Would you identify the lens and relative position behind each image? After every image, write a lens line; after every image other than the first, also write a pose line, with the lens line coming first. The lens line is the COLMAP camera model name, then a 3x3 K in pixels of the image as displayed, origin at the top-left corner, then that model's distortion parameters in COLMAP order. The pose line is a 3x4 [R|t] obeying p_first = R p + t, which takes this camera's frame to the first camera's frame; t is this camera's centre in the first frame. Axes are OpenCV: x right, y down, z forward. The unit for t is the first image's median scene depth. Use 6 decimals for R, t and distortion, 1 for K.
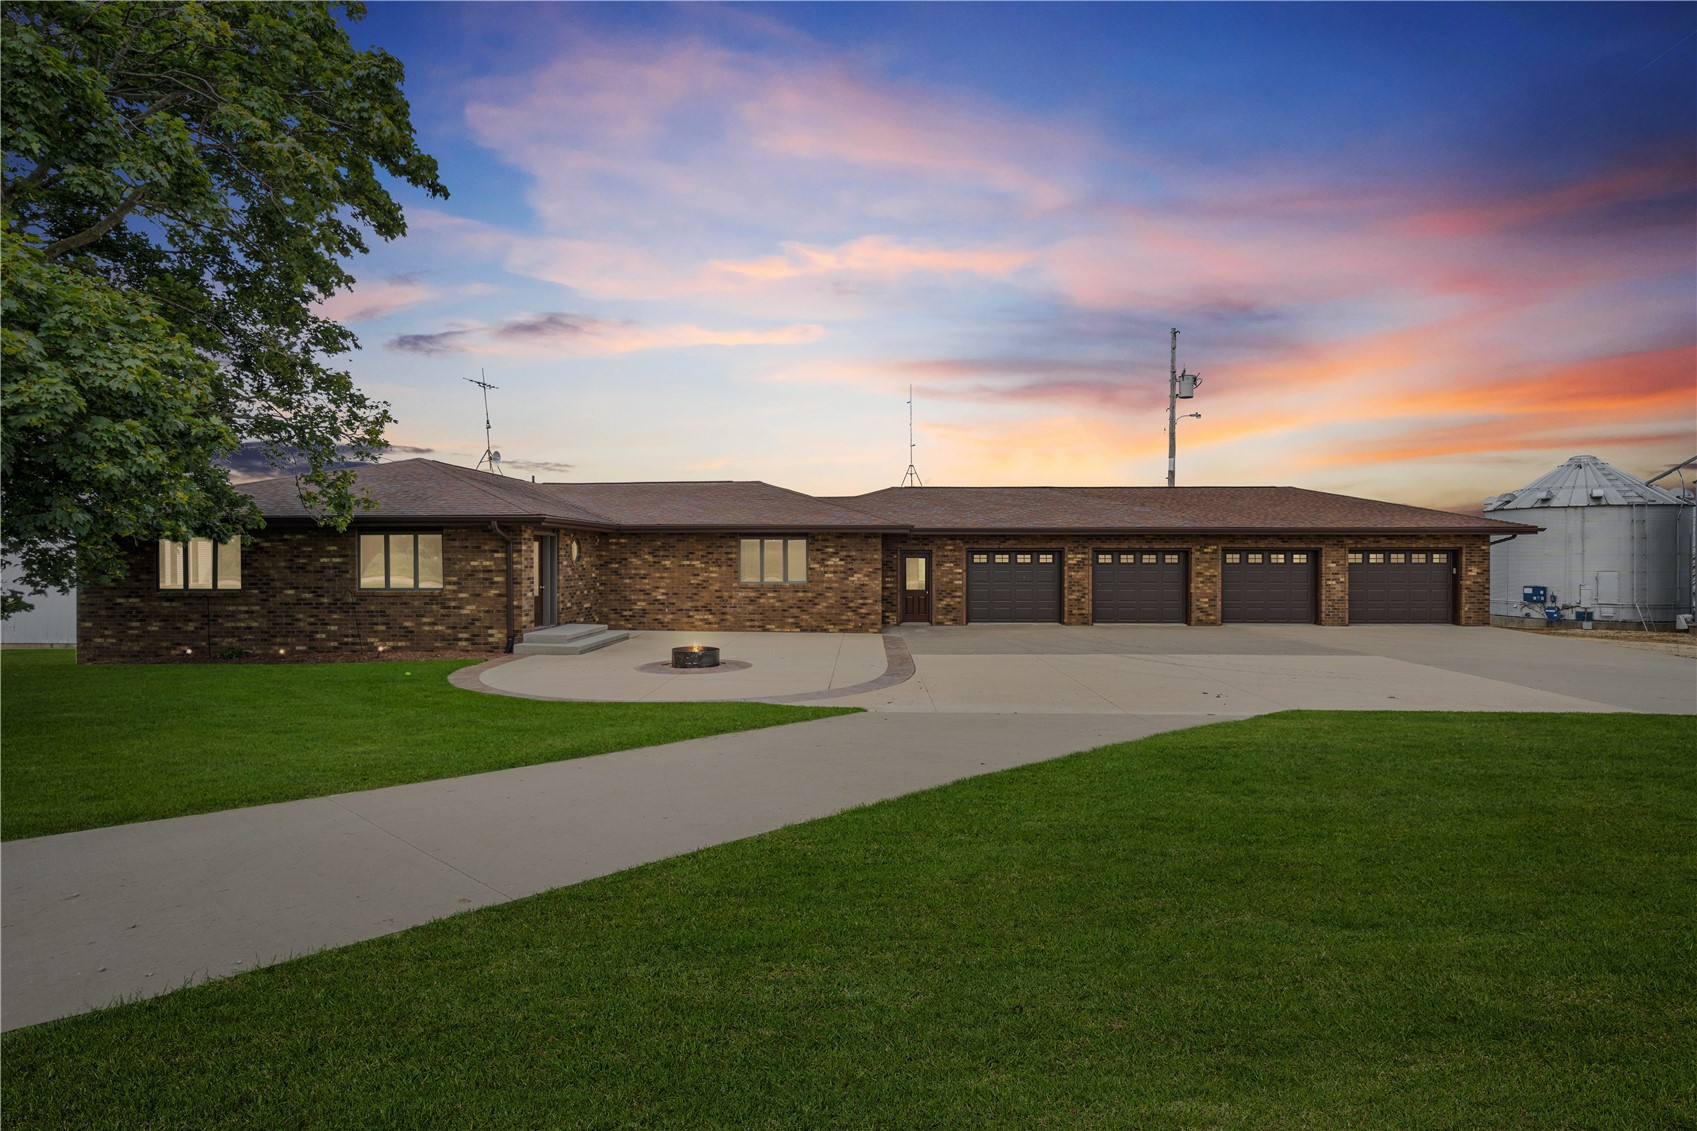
lens RADIAL K [[823.9, 0, 851.9], [0, 823.9, 570.5], [0, 0, 1]] dist [0.001554, 0.000340]
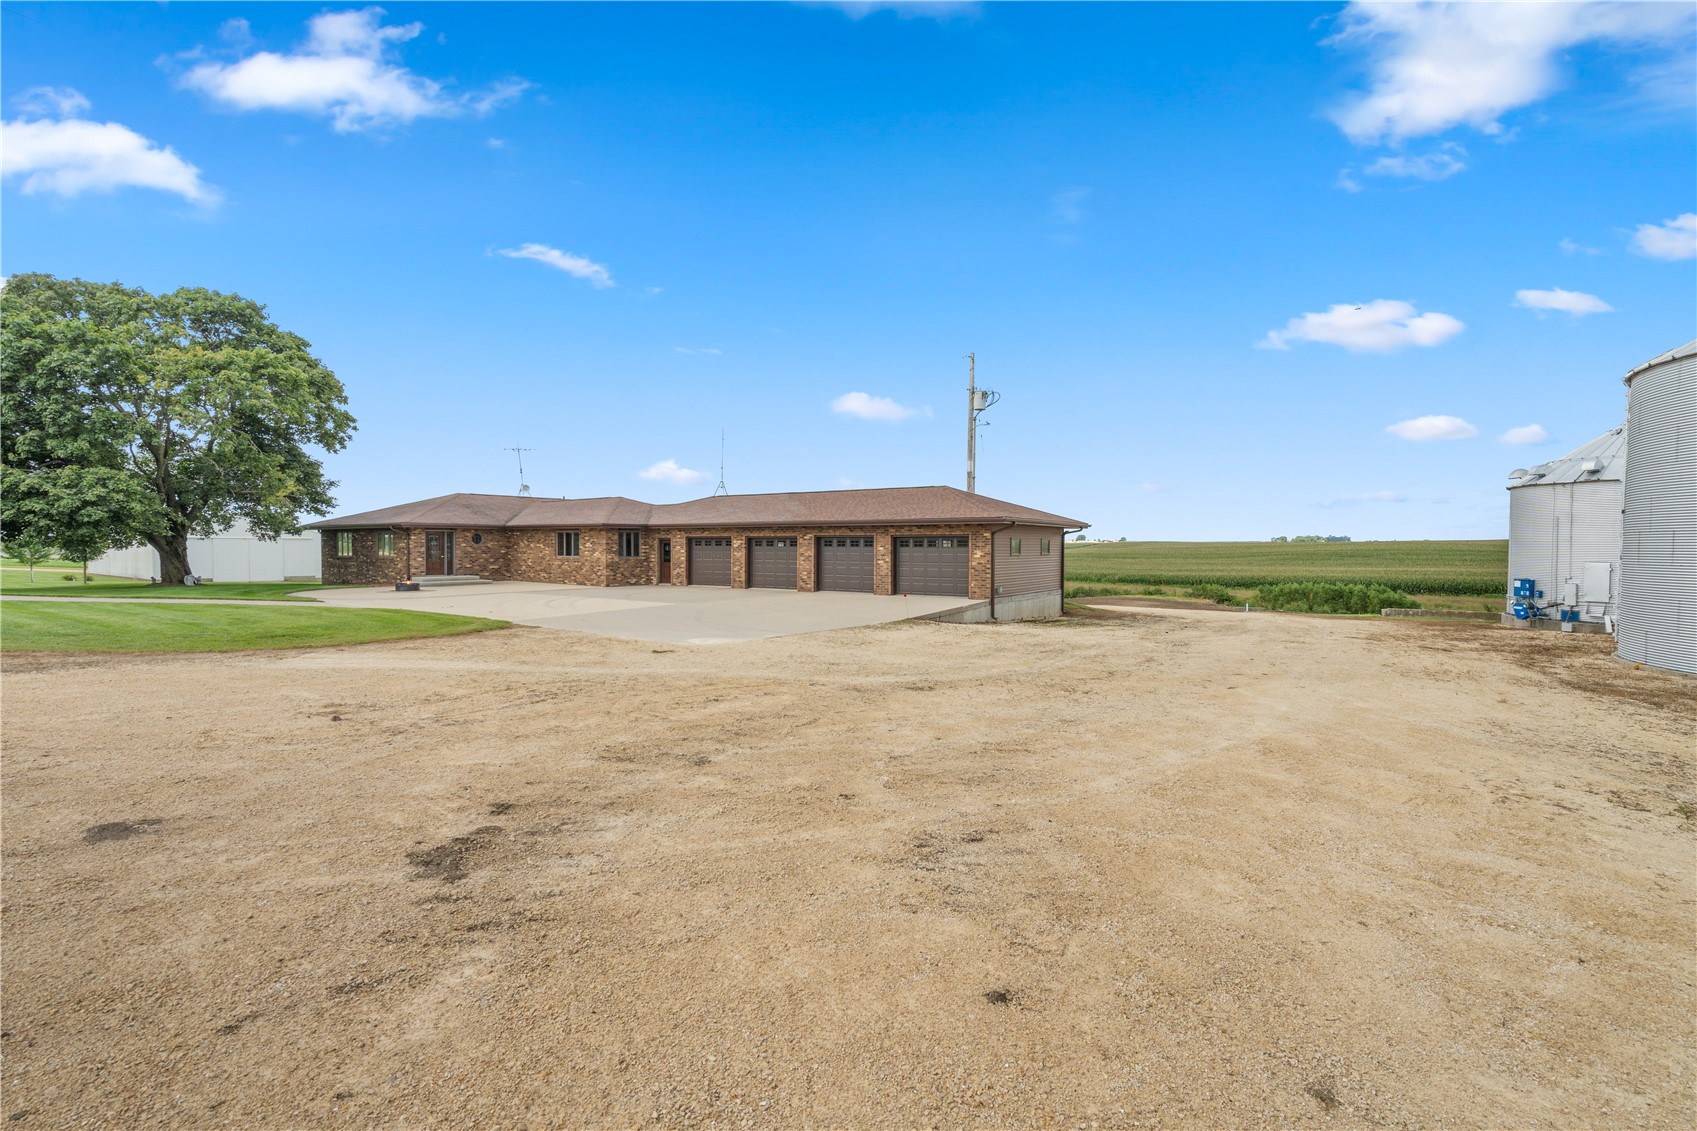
lens RADIAL K [[755.8, 0, 848.2], [0, 755.8, 557.7], [0, 0, 1]] dist [0.003645, 0.000439]
pose [[0.841011, 0.011737, -0.540890, 1.195610], [-0.010902, 0.999929, 0.004746, 0.002827], [0.540908, 0.001906, 0.841080, -0.041491]]
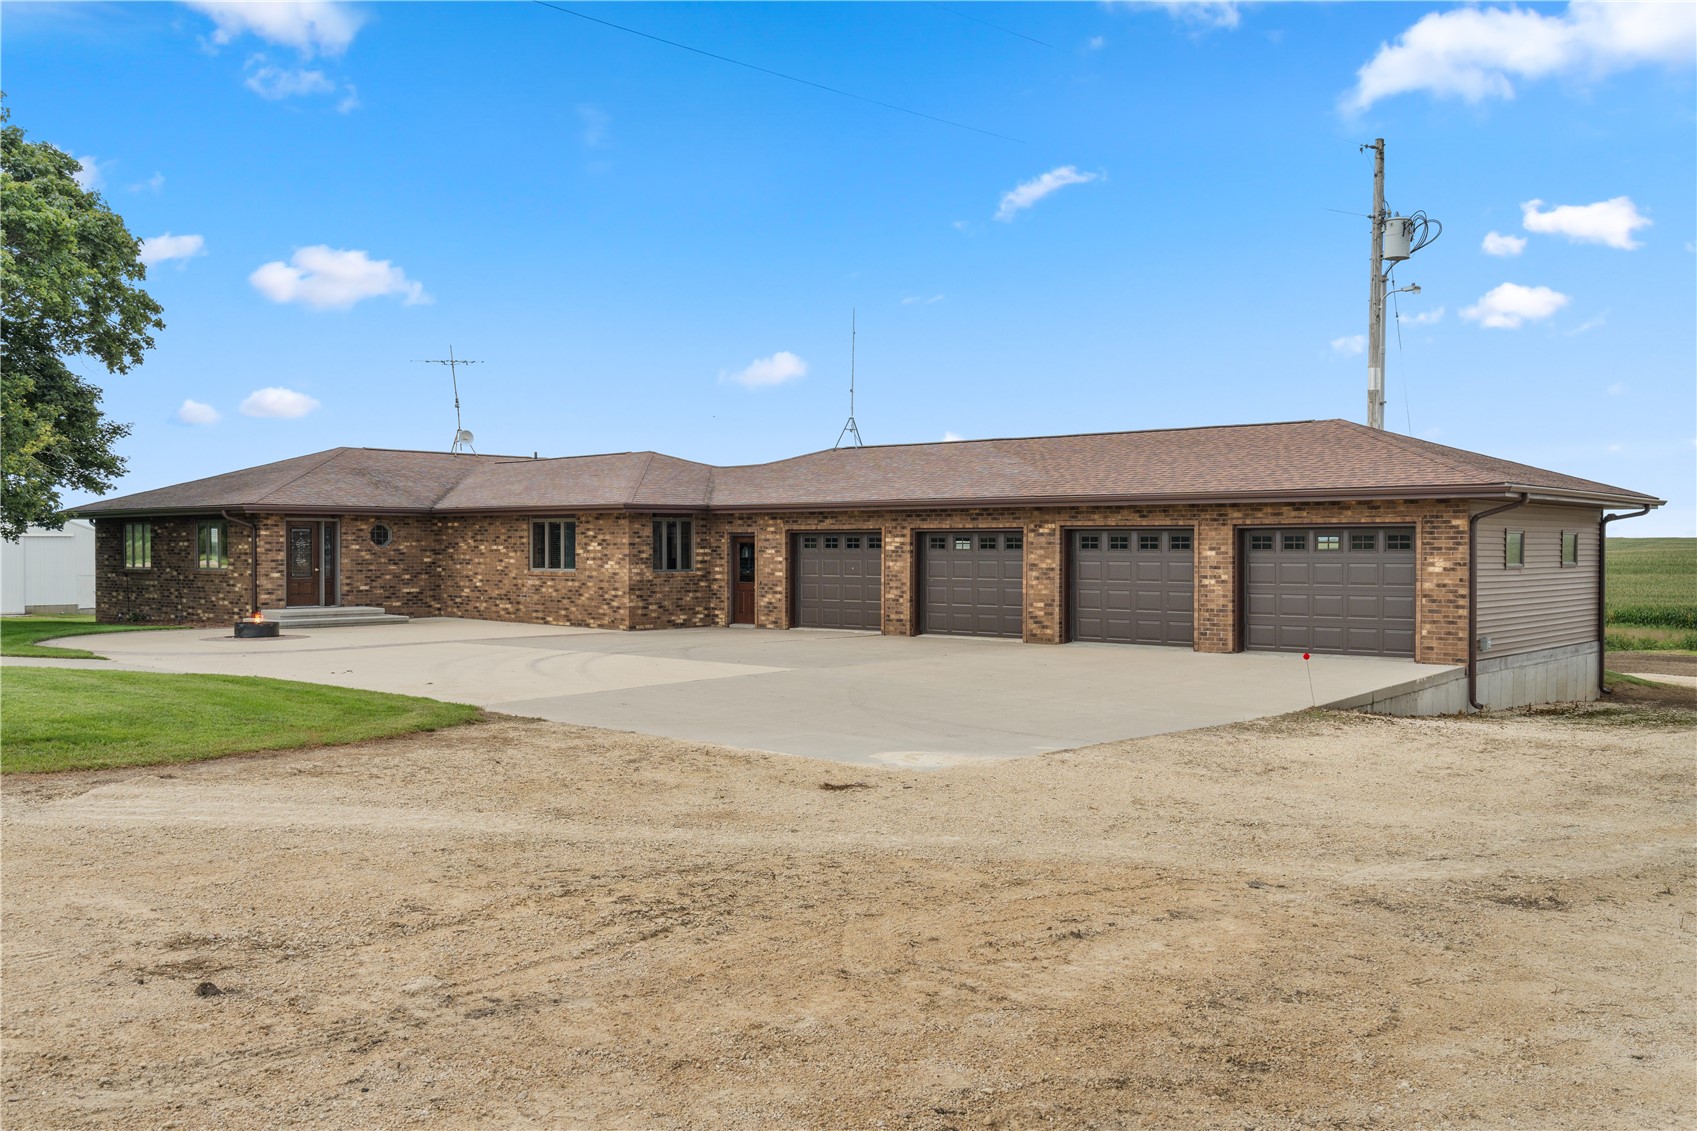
lens RADIAL K [[1458.2, 0, 859.8], [0, 1458.2, 560.2], [0, 0, 1]] dist [0.005557, 0.000342]
pose [[0.770515, 0.006972, -0.637383, 1.080784], [-0.010563, 0.999943, -0.001831, 0.003310], [0.637334, 0.008144, 0.770545, -0.007638]]
